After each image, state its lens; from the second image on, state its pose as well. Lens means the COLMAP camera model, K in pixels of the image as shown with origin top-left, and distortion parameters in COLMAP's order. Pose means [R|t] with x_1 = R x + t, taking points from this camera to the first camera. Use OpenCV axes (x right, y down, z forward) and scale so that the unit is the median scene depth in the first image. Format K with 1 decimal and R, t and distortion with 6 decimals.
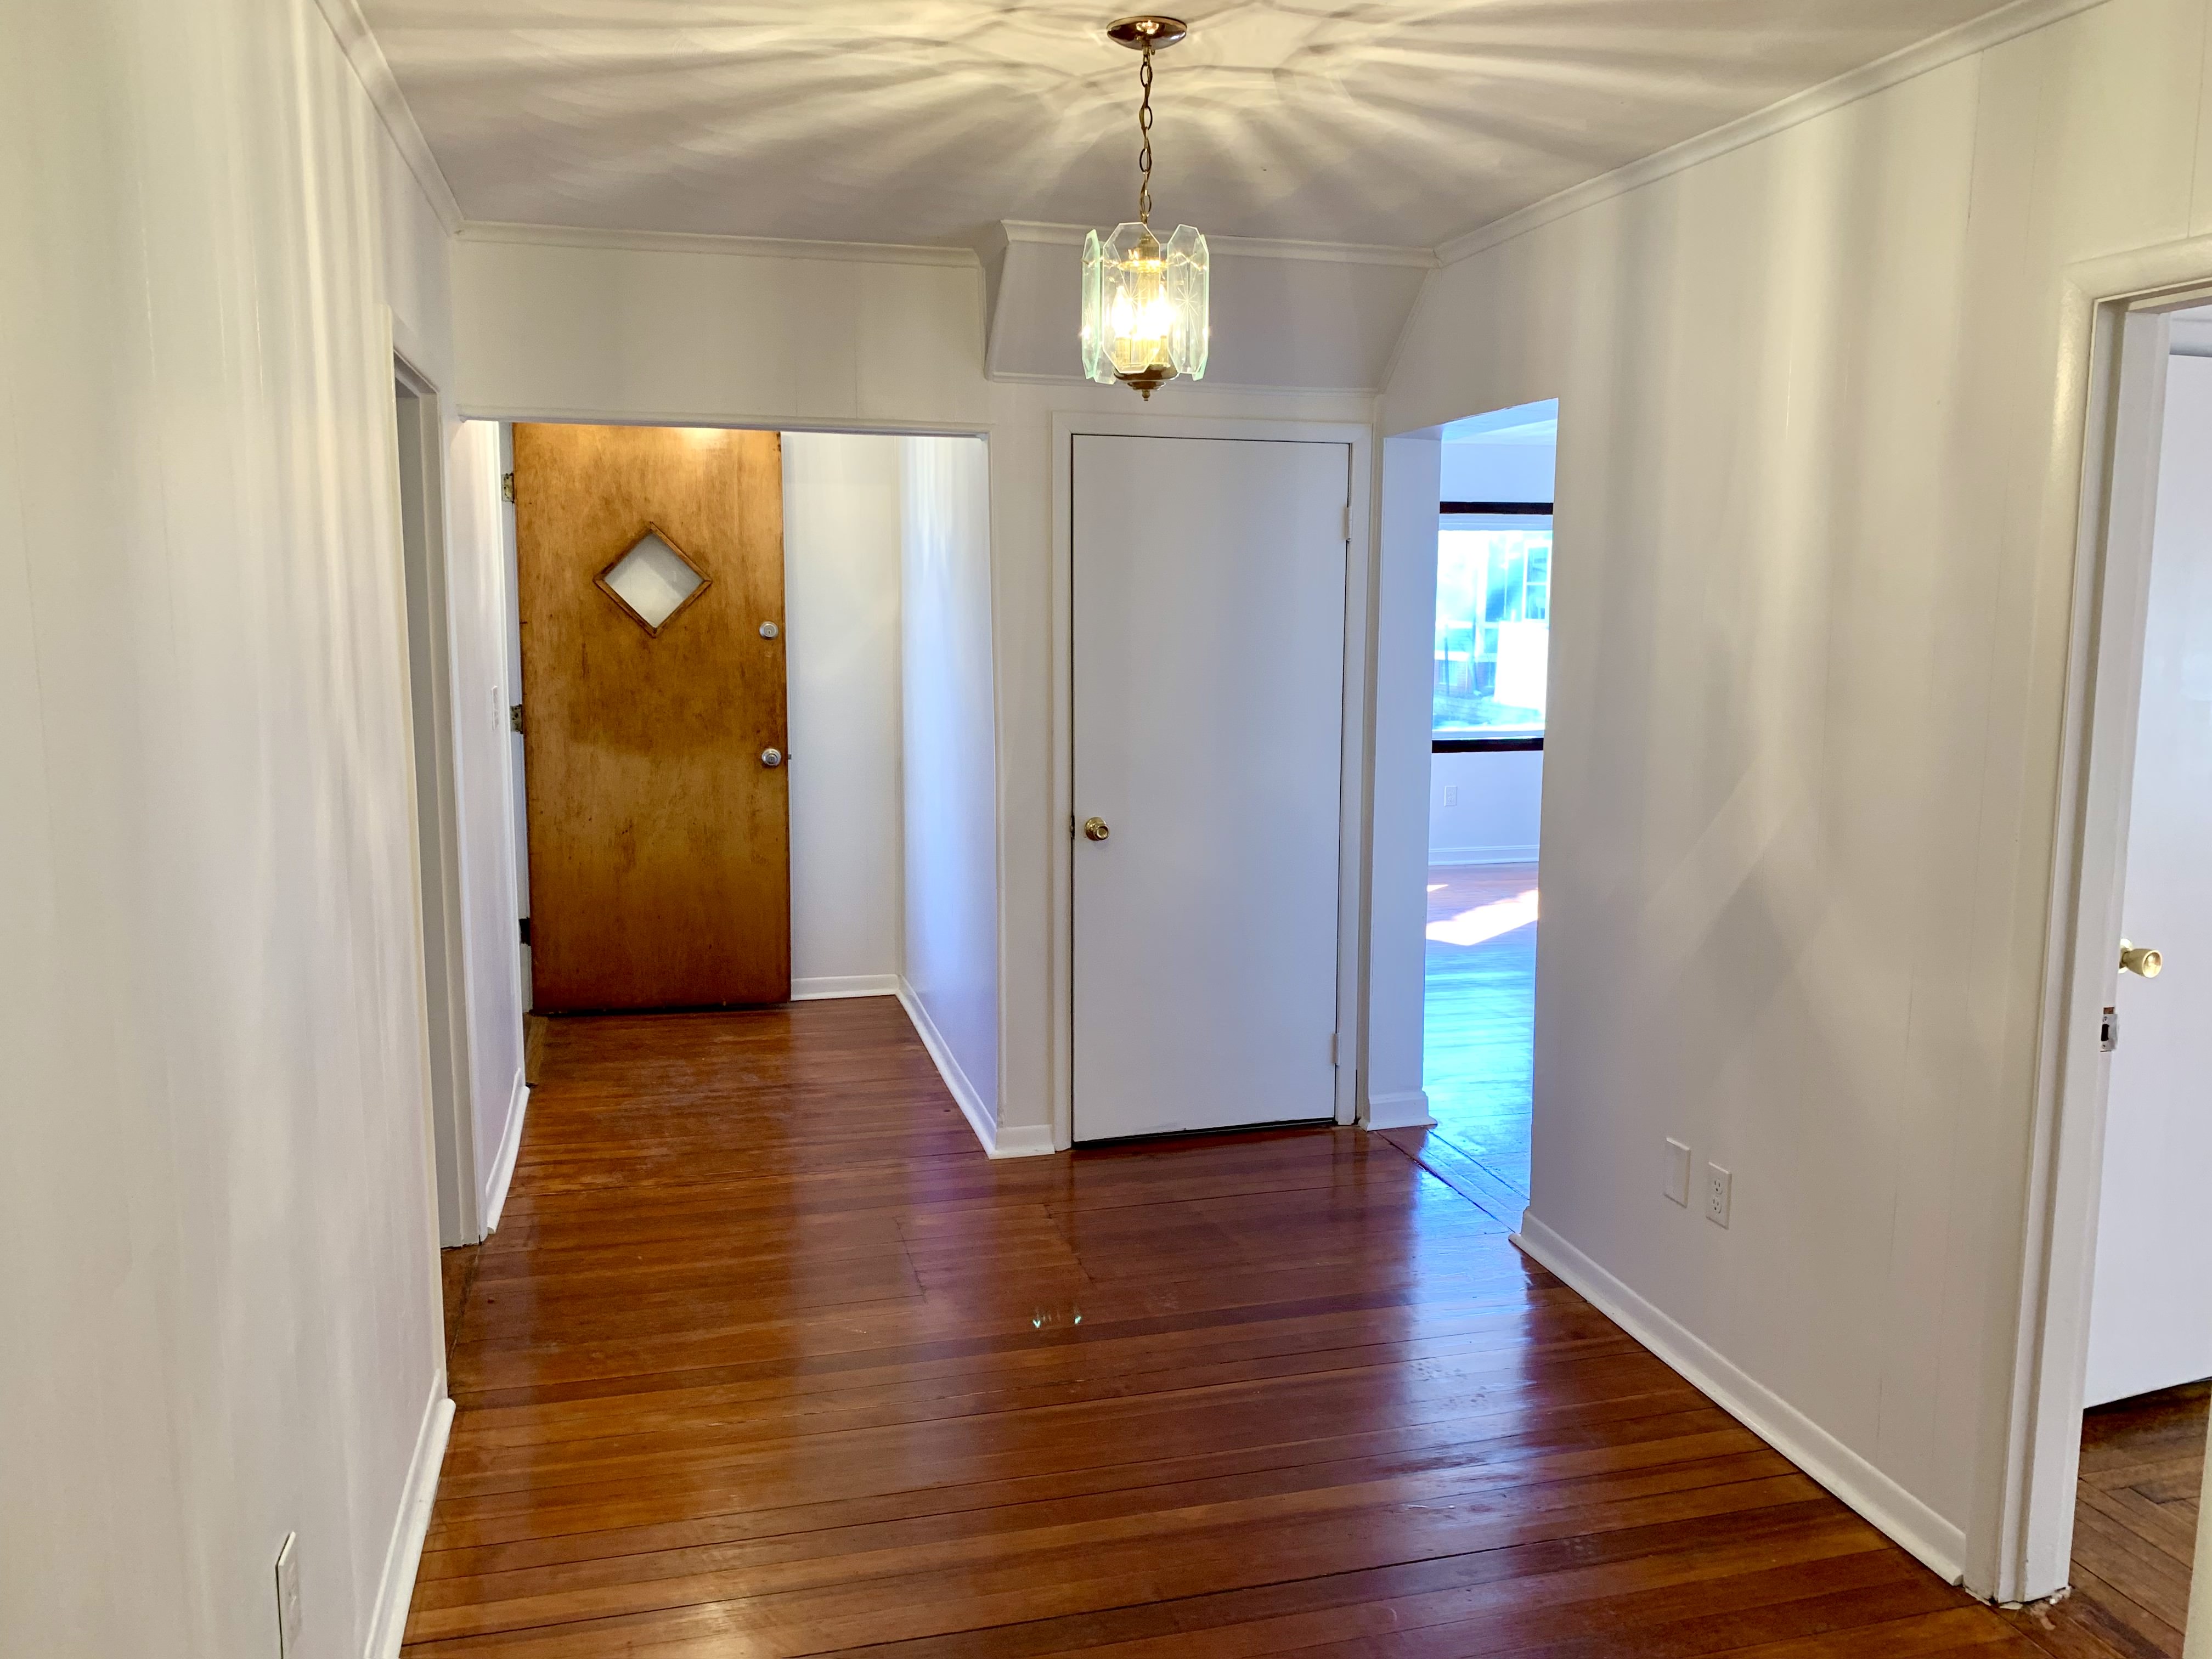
lens RADIAL K [[1670.0, 0, 1110.2], [0, 1670.0, 811.3], [0, 0, 1]] dist [0.010365, -0.024400]
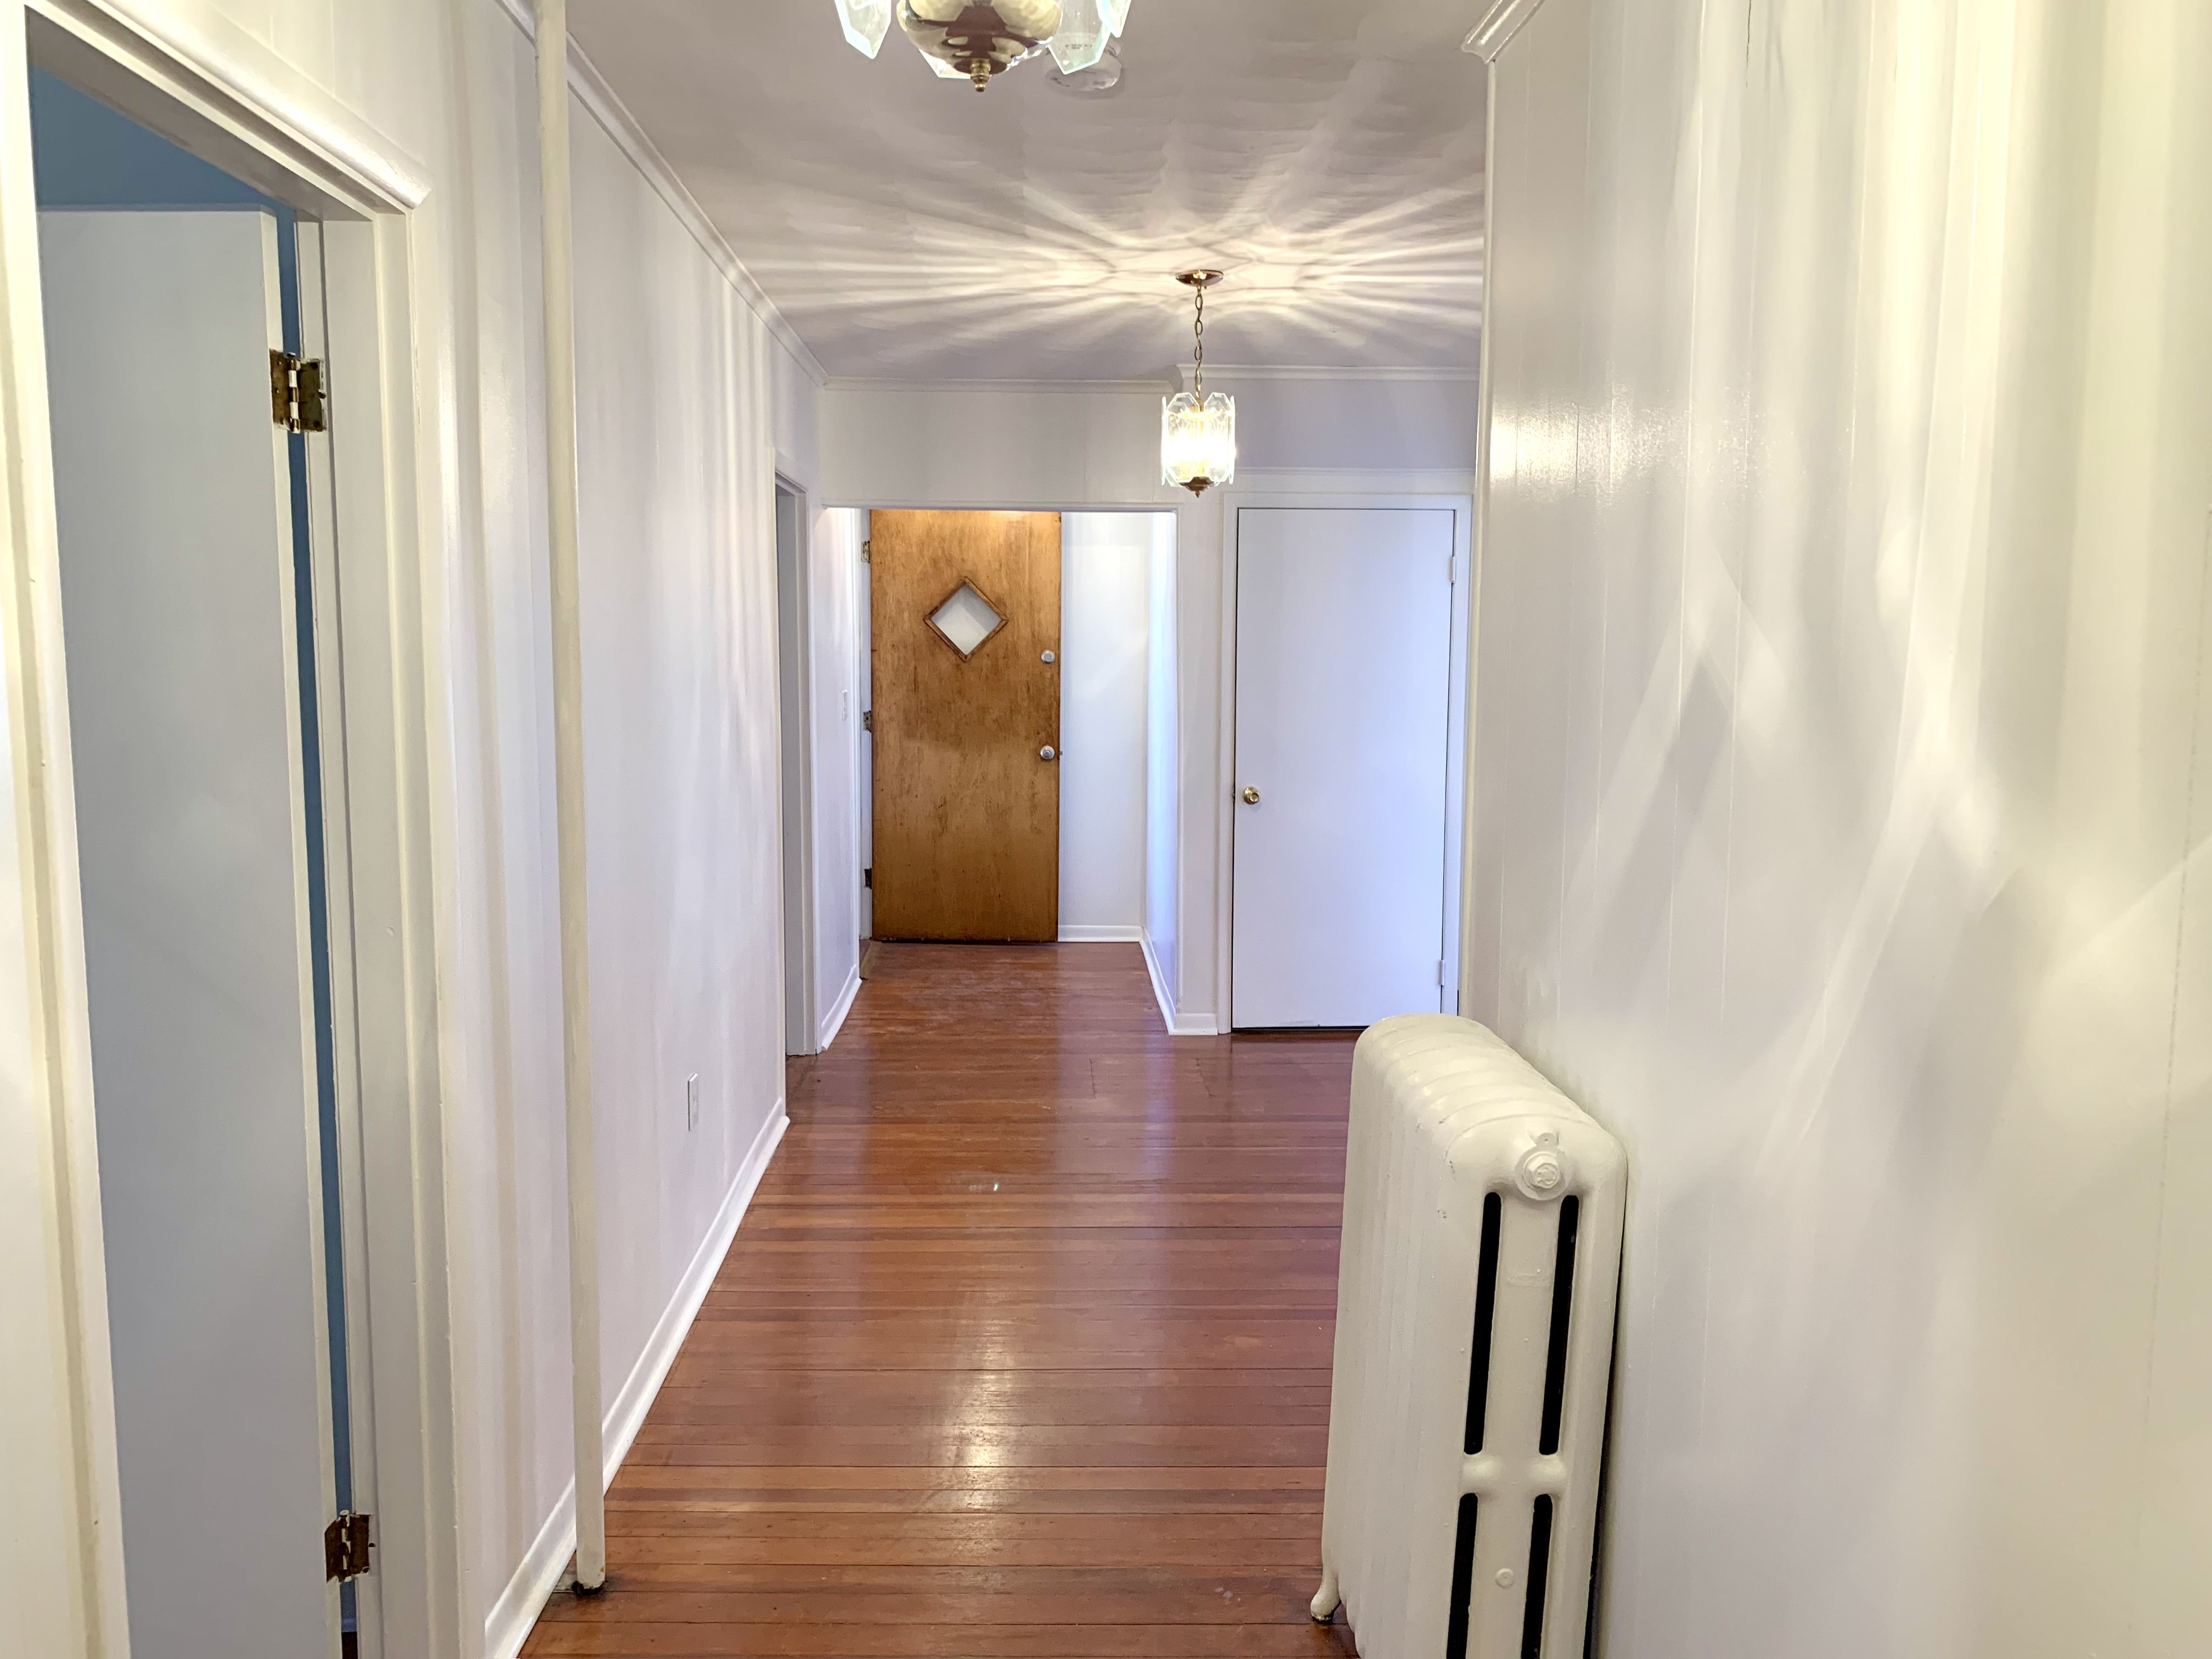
lens RADIAL K [[1670.0, 0, 1106.6], [0, 1670.0, 835.6], [0, 0, 1]] dist [0.010365, -0.024400]
pose [[0.974354, 0.026893, -0.223409, 0.169839], [-0.031185, 0.999390, -0.015705, 0.063649], [0.222850, 0.022270, 0.974598, -0.335918]]
